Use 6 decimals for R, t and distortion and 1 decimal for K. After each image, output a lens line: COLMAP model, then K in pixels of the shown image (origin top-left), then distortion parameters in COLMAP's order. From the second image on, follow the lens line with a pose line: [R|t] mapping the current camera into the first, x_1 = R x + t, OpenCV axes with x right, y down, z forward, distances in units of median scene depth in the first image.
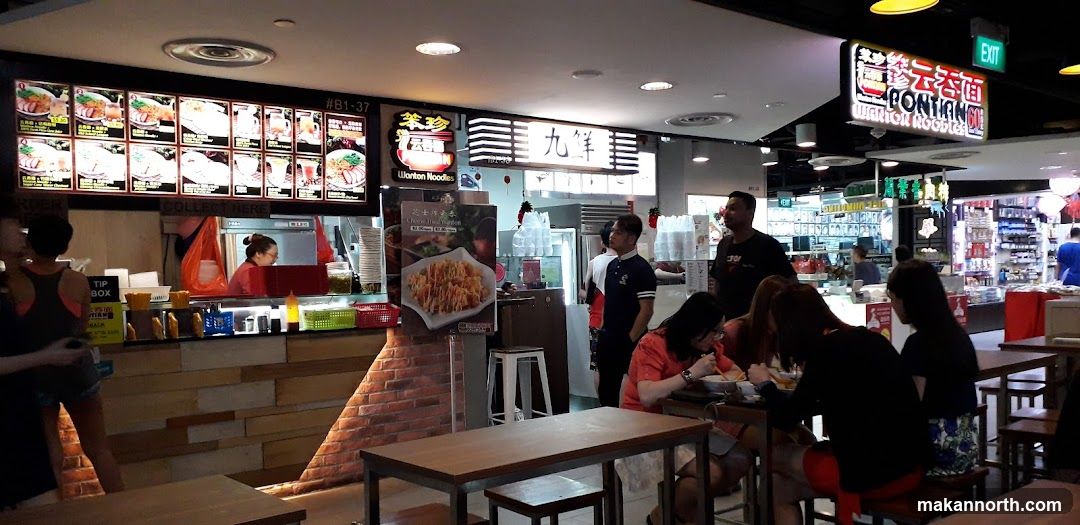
lens RADIAL K [[870.3, 0, 570.6], [0, 870.3, 331.2], [0, 0, 1]] dist [0.063760, -0.072838]
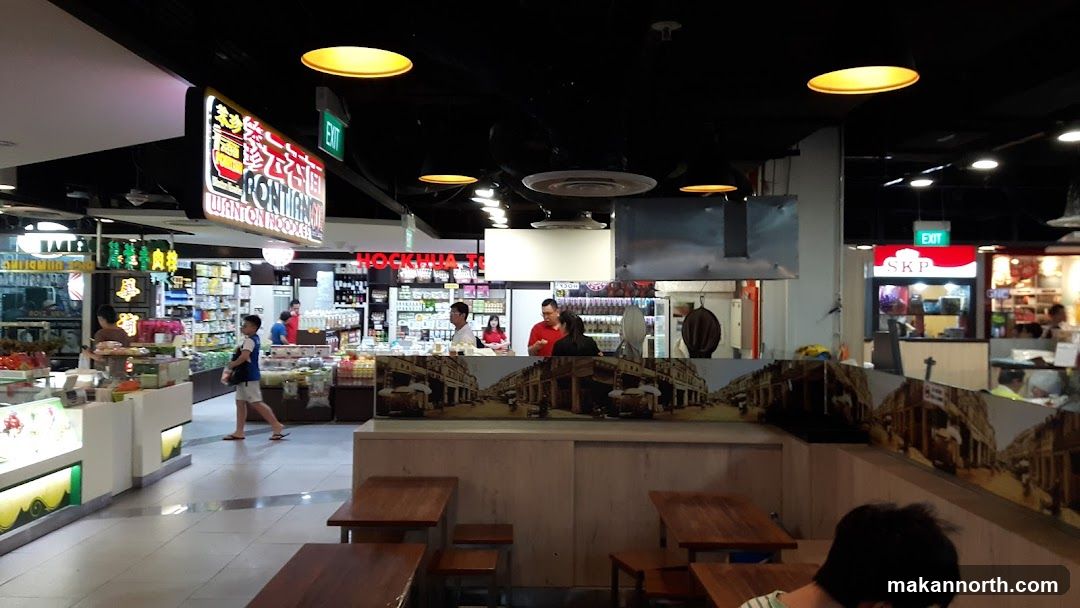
lens RADIAL K [[892.2, 0, 518.6], [0, 892.2, 273.8], [0, 0, 1]] dist [0.040501, -0.073524]
pose [[0.651565, 0.052186, 0.756795, 0.000087], [0.018809, 0.996213, -0.084889, -0.113922], [-0.758359, 0.069545, 0.648116, 0.344980]]
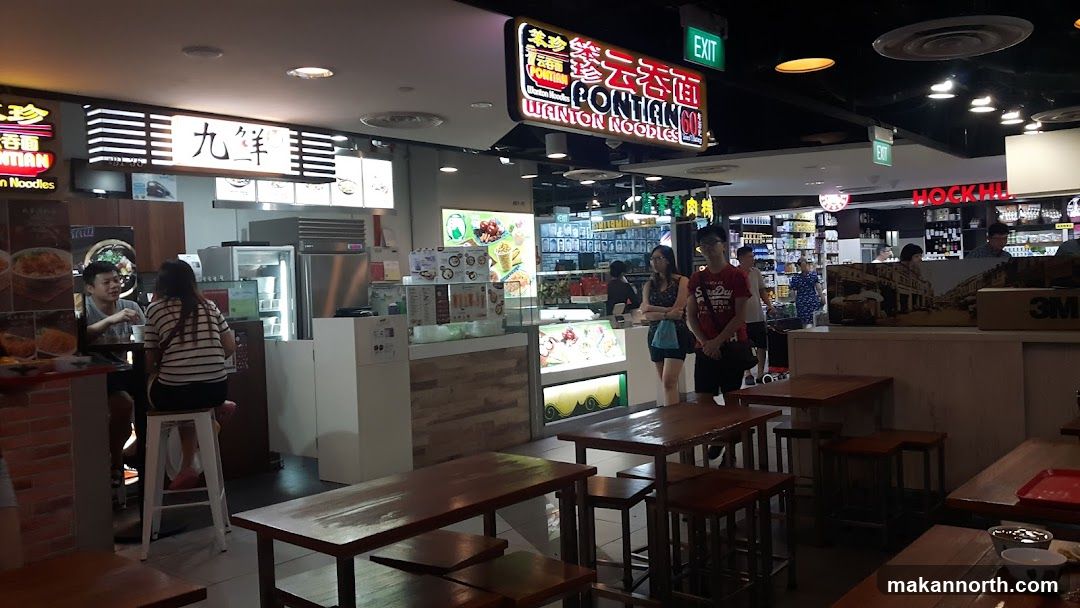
lens RADIAL K [[892.2, 0, 549.5], [0, 892.2, 311.7], [0, 0, 1]] dist [0.040501, -0.073524]
pose [[0.986155, -0.011514, 0.165425, 0.163945], [0.017683, 0.999200, -0.035871, -0.029964], [-0.164880, 0.038300, 0.985570, 0.166603]]
